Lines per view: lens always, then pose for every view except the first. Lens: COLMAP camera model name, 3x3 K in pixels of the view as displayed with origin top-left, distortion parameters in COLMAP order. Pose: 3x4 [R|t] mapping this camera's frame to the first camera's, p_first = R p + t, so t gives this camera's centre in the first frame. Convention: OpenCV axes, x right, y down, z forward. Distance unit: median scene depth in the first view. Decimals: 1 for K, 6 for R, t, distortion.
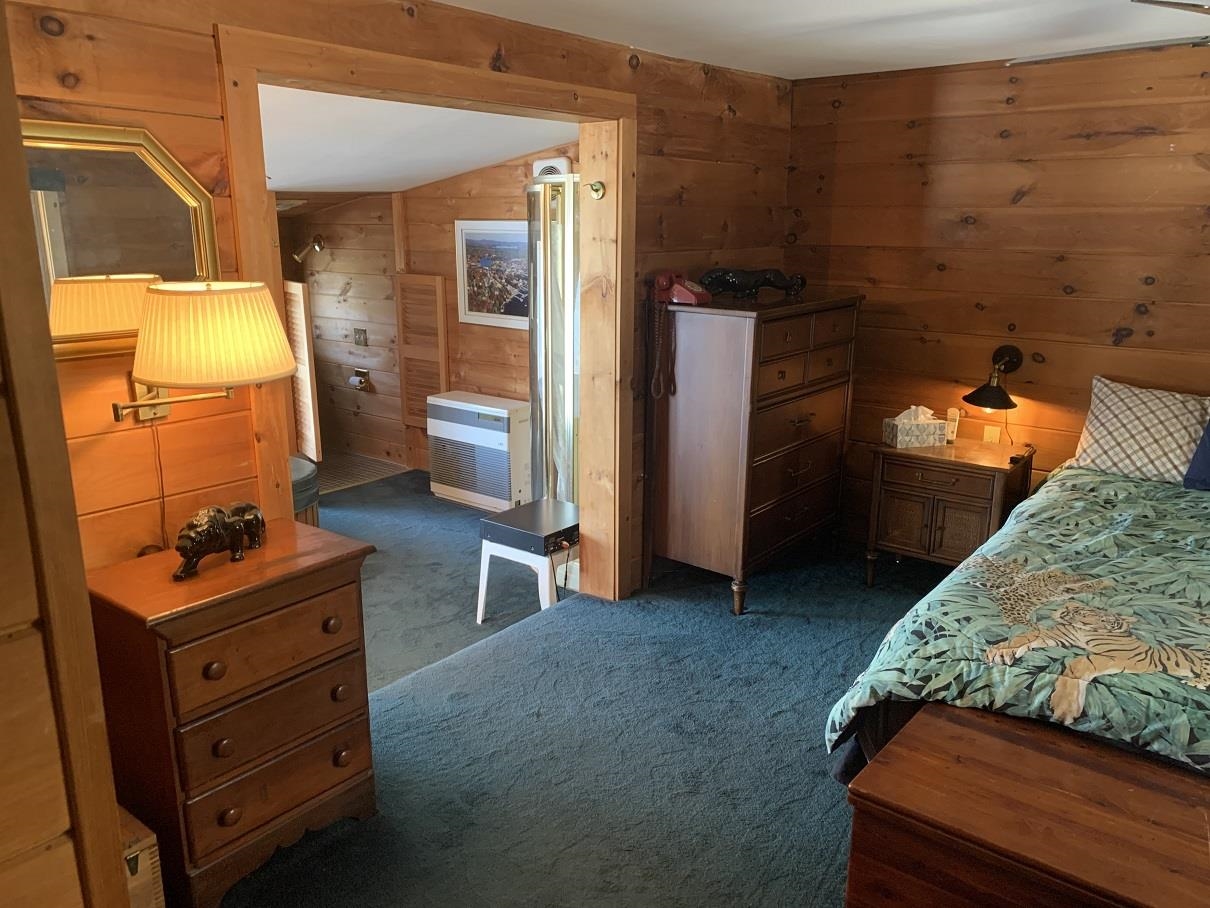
lens RADIAL K [[941.2, 0, 605.0], [0, 941.2, 454.0], [0, 0, 1]] dist [0.067256, -0.089474]
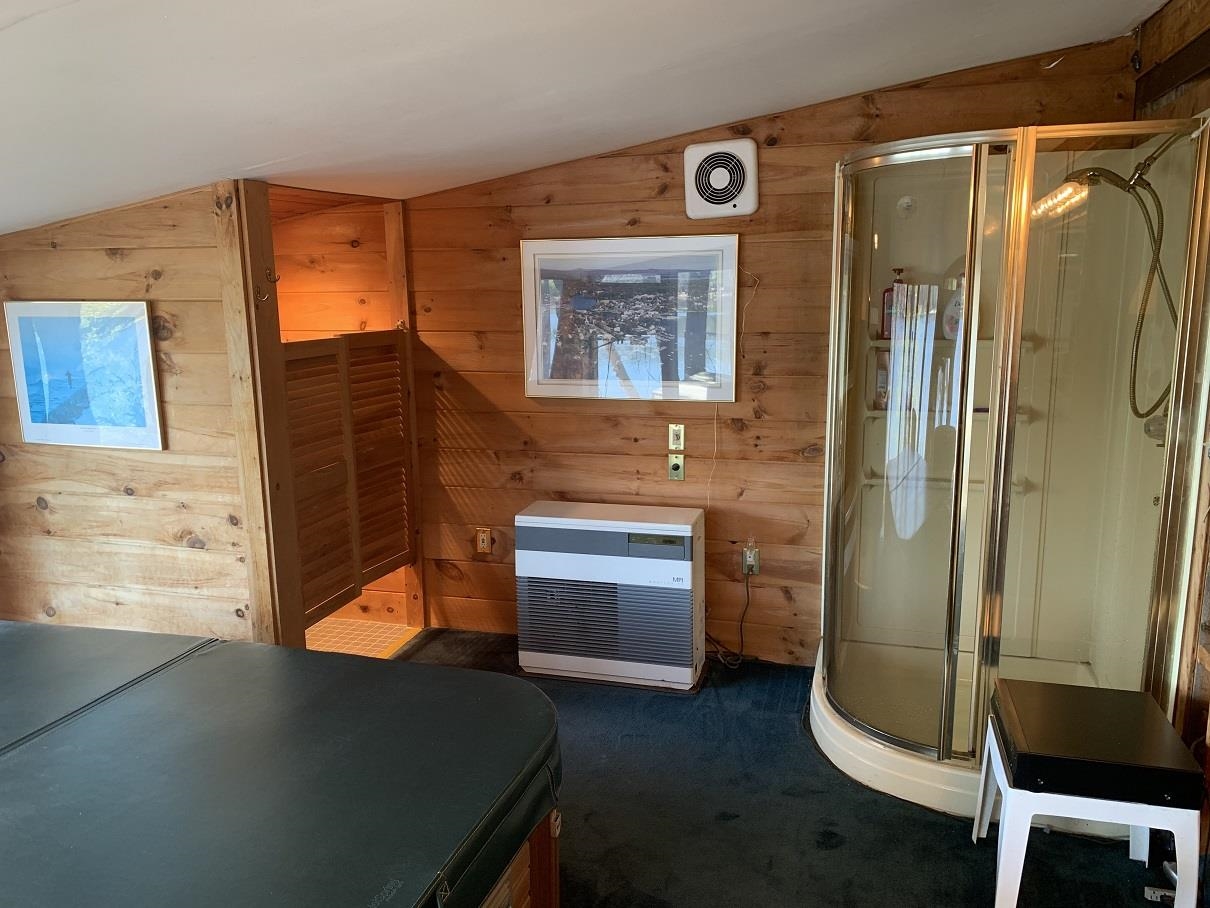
lens RADIAL K [[941.2, 0, 605.0], [0, 941.2, 454.0], [0, 0, 1]] dist [0.067256, -0.089474]
pose [[0.920245, -0.087530, 0.381430, -0.417427], [0.112255, 0.992748, -0.043014, -0.077579], [-0.374899, 0.082401, 0.923397, 0.449284]]
